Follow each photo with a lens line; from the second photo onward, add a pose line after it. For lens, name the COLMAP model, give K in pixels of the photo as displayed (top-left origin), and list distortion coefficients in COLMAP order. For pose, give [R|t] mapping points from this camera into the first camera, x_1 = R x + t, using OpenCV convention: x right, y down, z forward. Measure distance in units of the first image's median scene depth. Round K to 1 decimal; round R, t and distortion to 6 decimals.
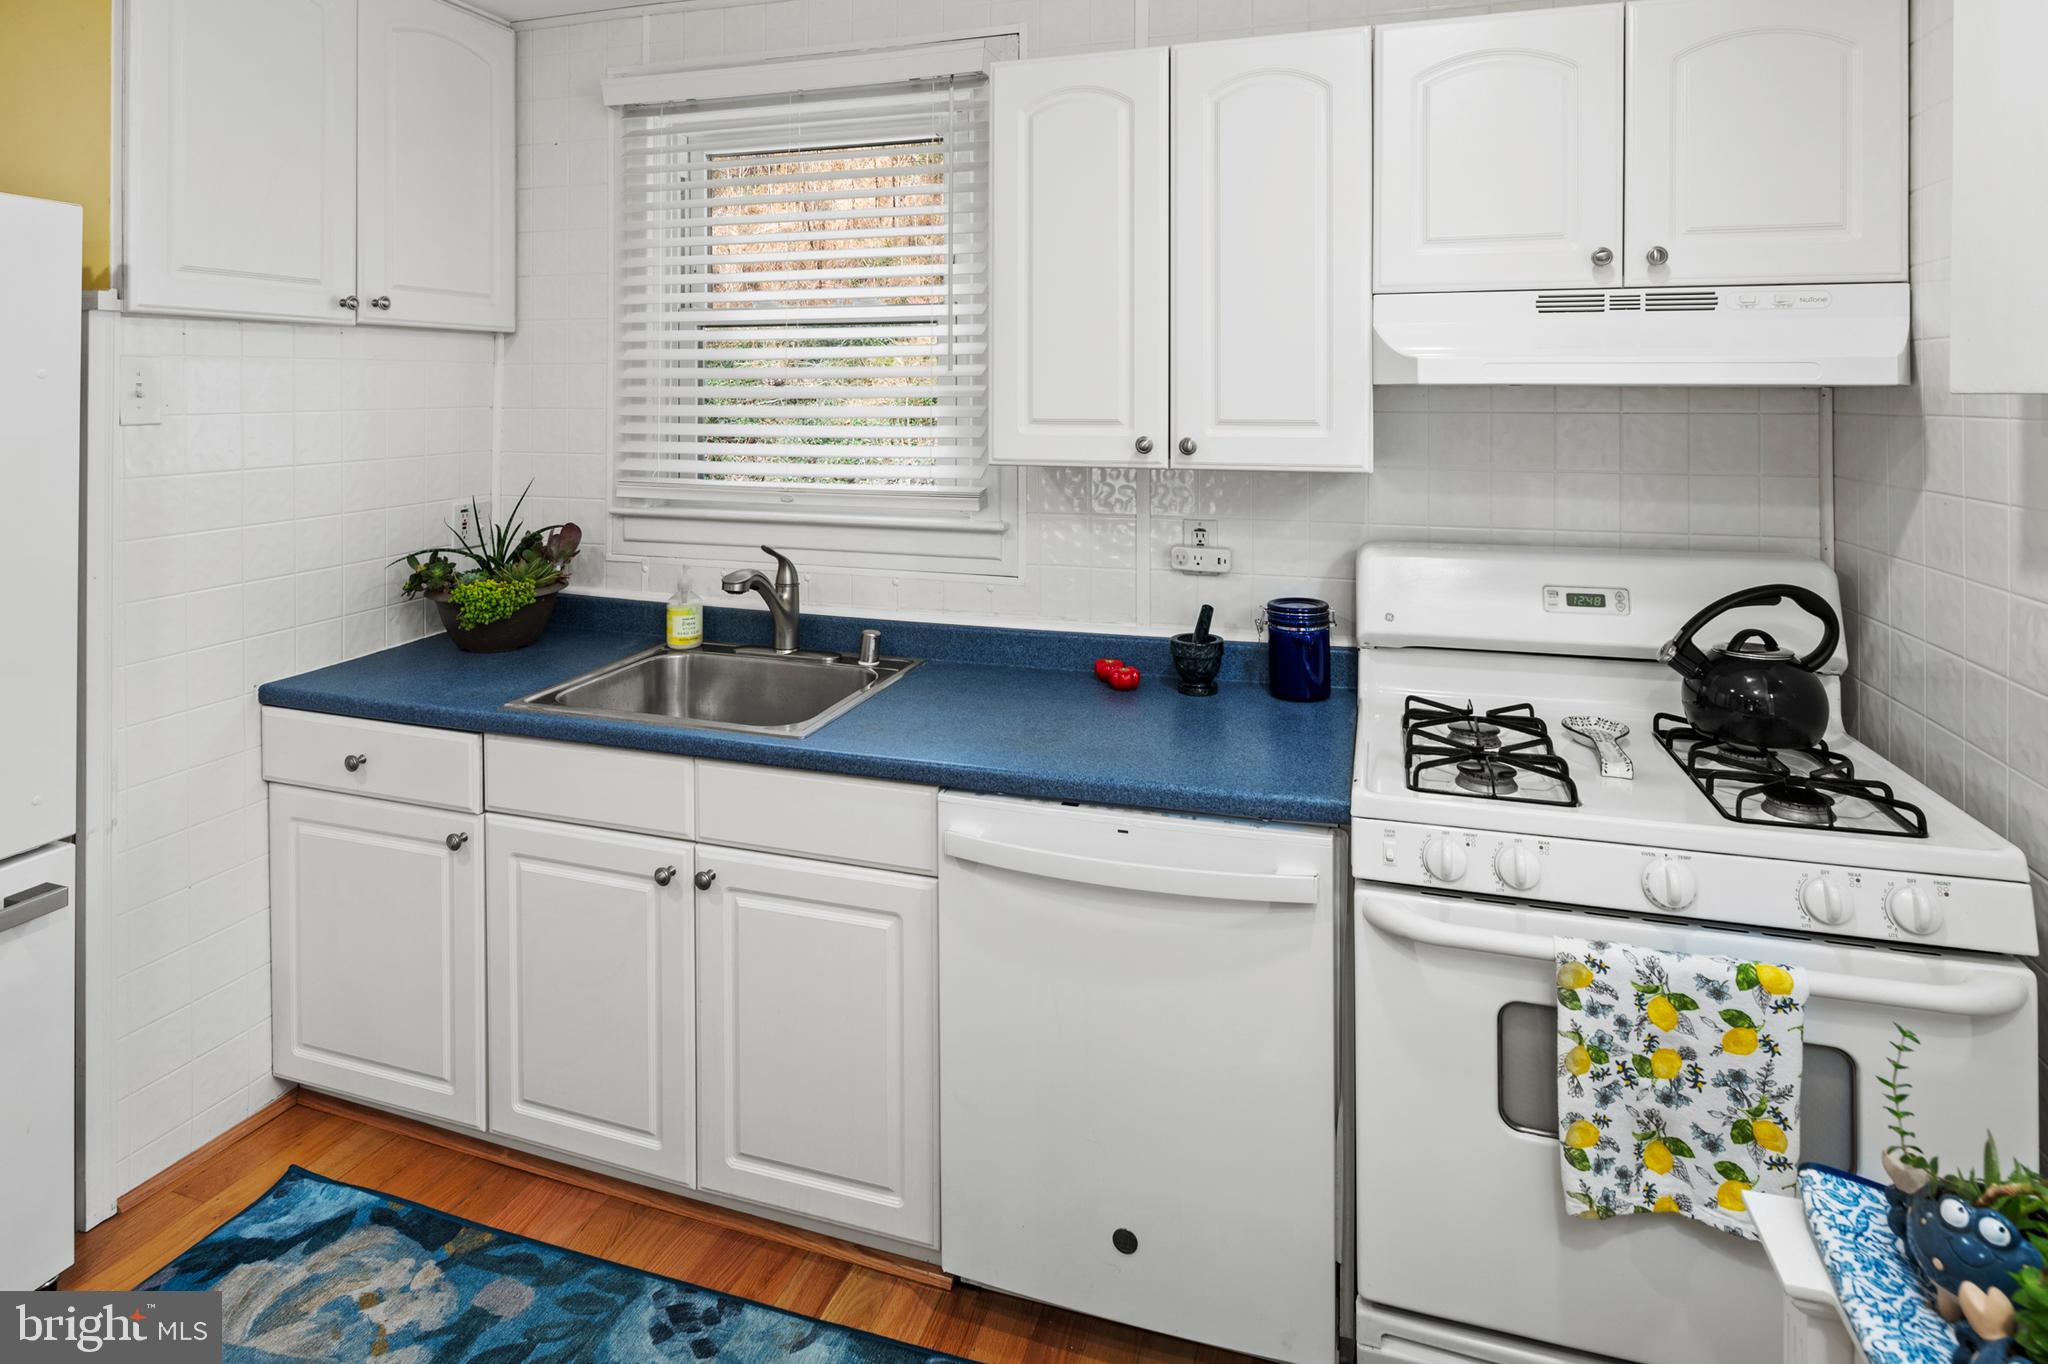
lens RADIAL K [[1116.9, 0, 1014.8], [0, 1116.9, 393.3], [0, 0, 1]] dist [-0.005375, -0.002019]
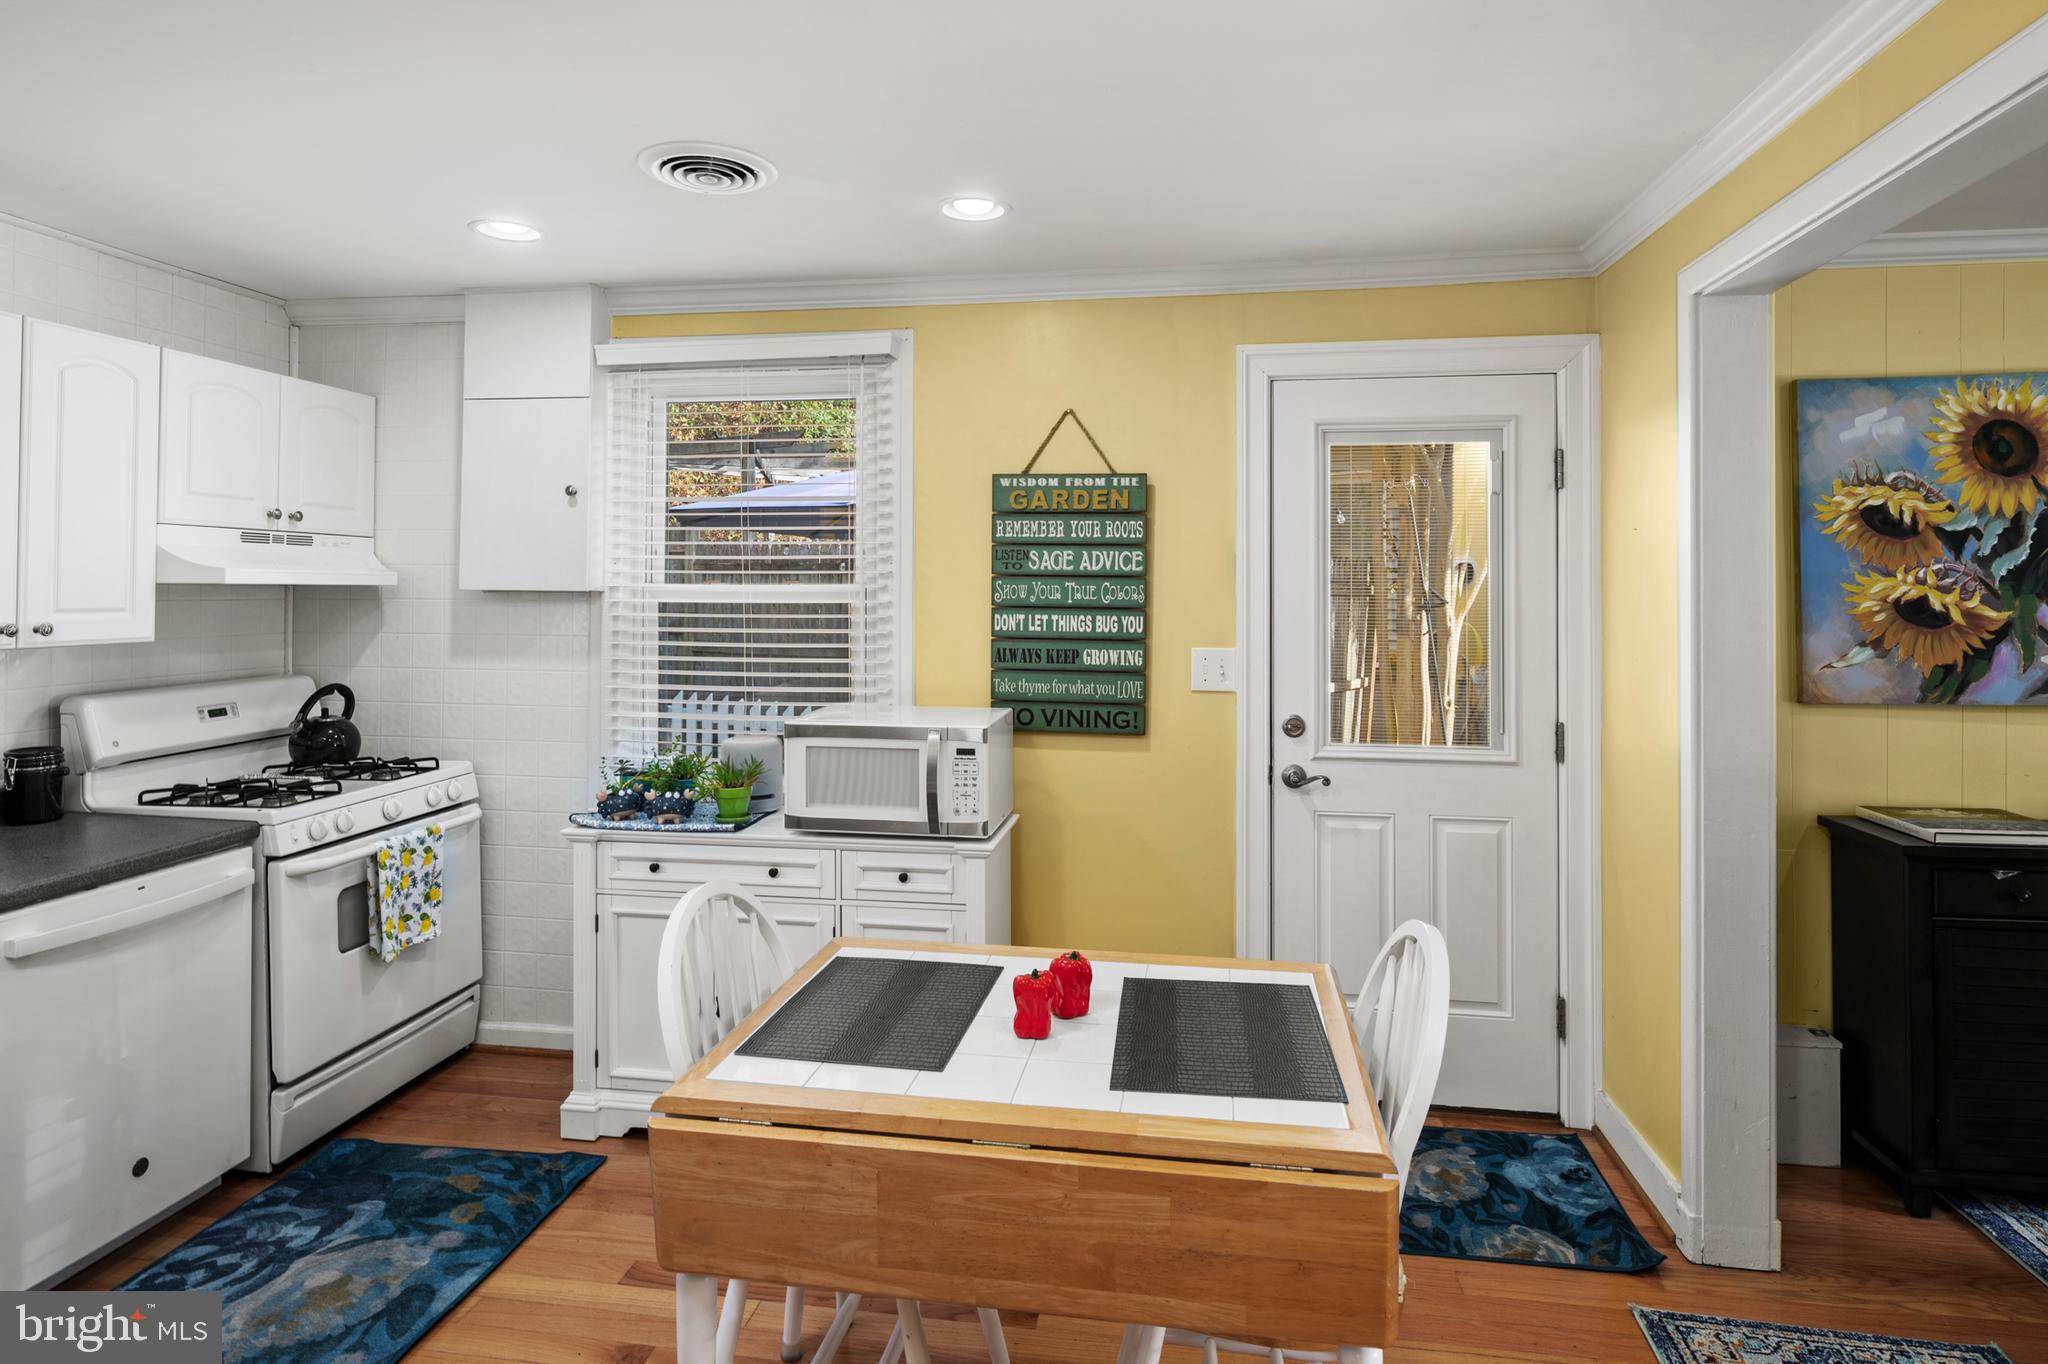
lens RADIAL K [[1110.1, 0, 1026.7], [0, 1110.1, 569.4], [0, 0, 1]] dist [0.000427, -0.000220]
pose [[-0.153767, 0.014884, 0.987995, -1.372576], [-0.004990, 0.999862, -0.015839, -0.008548], [-0.988095, -0.007366, -0.153672, 0.066394]]
